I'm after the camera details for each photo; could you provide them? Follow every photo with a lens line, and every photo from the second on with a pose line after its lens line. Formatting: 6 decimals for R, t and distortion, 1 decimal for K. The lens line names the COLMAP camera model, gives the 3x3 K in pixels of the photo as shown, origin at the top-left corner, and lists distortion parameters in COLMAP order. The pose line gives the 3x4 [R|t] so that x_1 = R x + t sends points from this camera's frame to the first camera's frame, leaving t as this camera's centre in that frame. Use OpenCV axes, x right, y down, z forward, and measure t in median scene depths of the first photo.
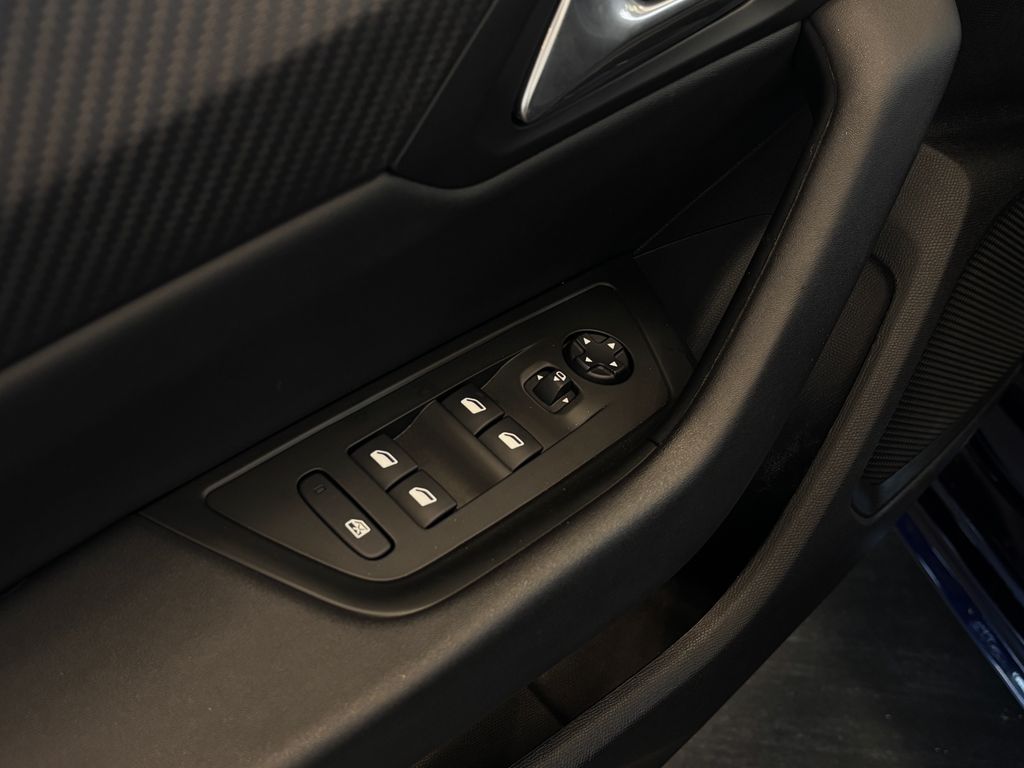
lens RADIAL K [[1180.5, 0, 512.0], [0, 1180.5, 384.0], [0, 0, 1]] dist [-0.001525, -0.015035]
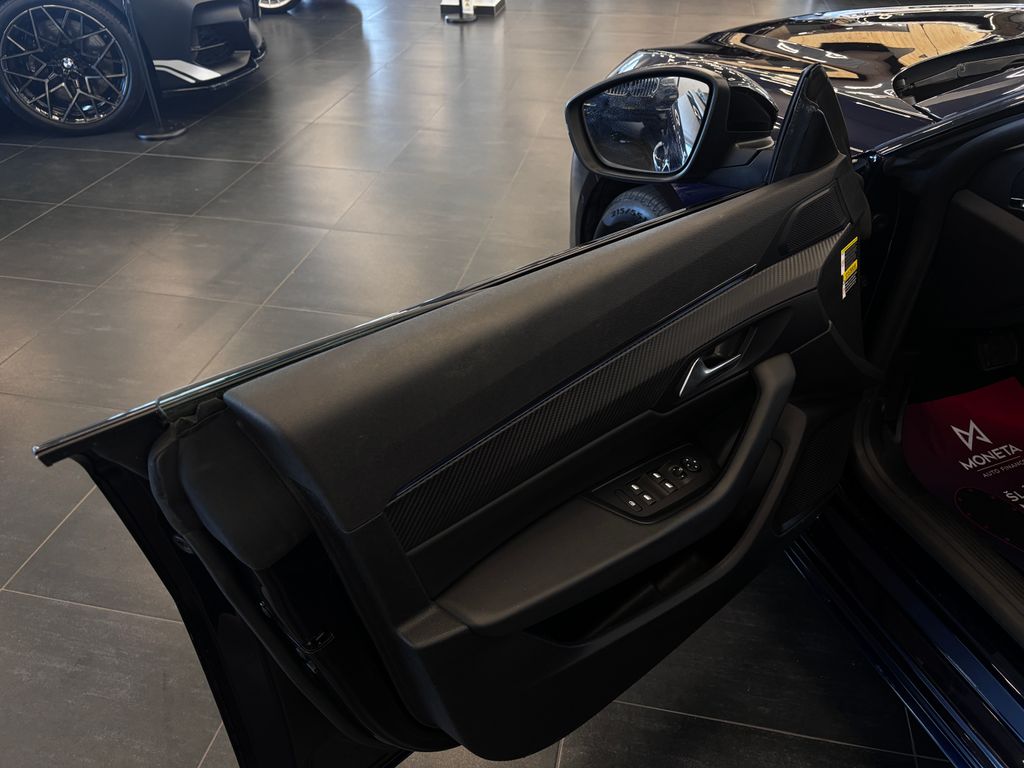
lens RADIAL K [[765.8, 0, 512.0], [0, 765.8, 384.0], [0, 0, 1]] dist [0.004306, 0.000897]
pose [[0.998192, 0.020810, -0.056387, -0.310378], [-0.032567, 0.975760, -0.216405, 0.236858], [0.050517, 0.217851, 0.974674, -1.169736]]
